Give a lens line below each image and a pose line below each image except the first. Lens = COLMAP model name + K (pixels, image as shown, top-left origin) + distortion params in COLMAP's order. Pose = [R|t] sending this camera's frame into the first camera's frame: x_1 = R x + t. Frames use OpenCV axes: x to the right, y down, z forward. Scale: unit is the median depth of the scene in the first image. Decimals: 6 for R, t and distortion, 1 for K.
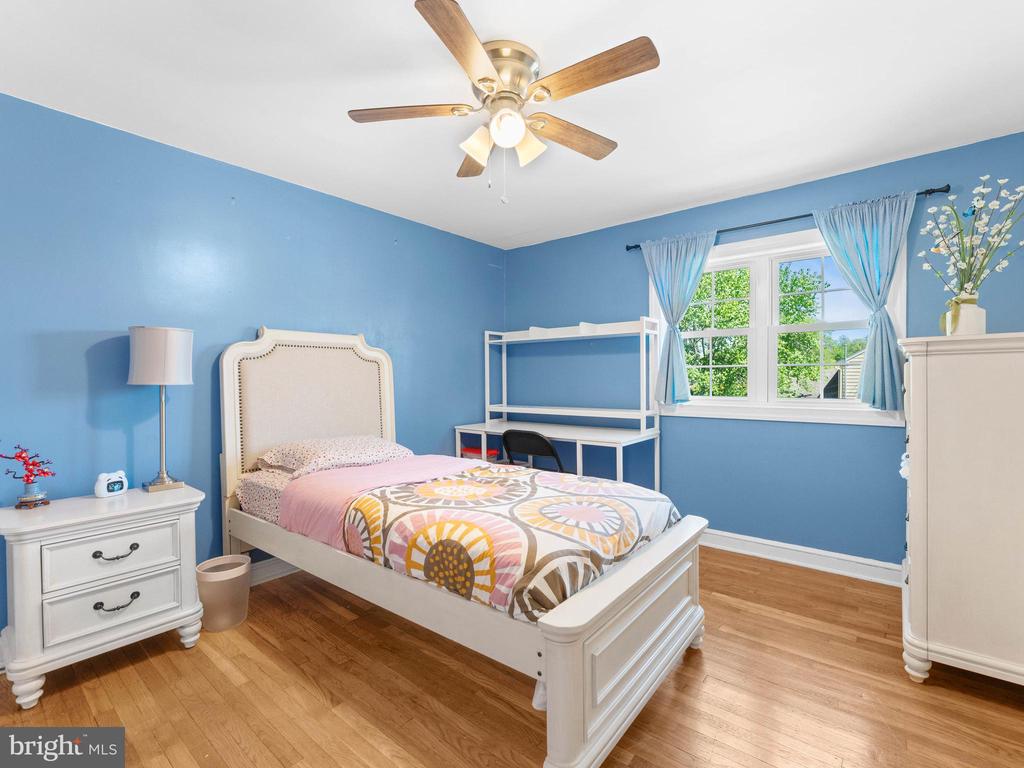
lens RADIAL K [[467.6, 0, 514.0], [0, 467.6, 383.6], [0, 0, 1]] dist [0.000941, 0.000122]
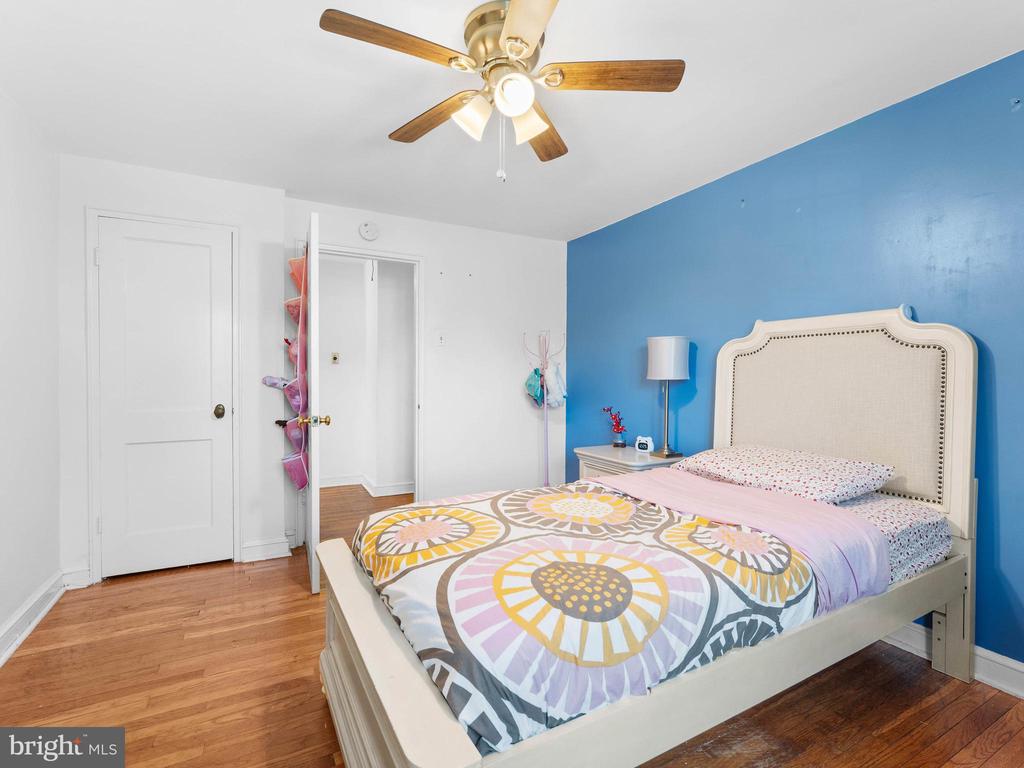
lens RADIAL K [[467.6, 0, 514.0], [0, 467.6, 383.6], [0, 0, 1]] dist [0.000941, 0.000122]
pose [[-0.386197, 0.016674, -0.922266, 0.781022], [-0.004890, 0.999786, 0.020123, -0.015404], [0.922403, 0.012282, -0.386033, 1.323977]]
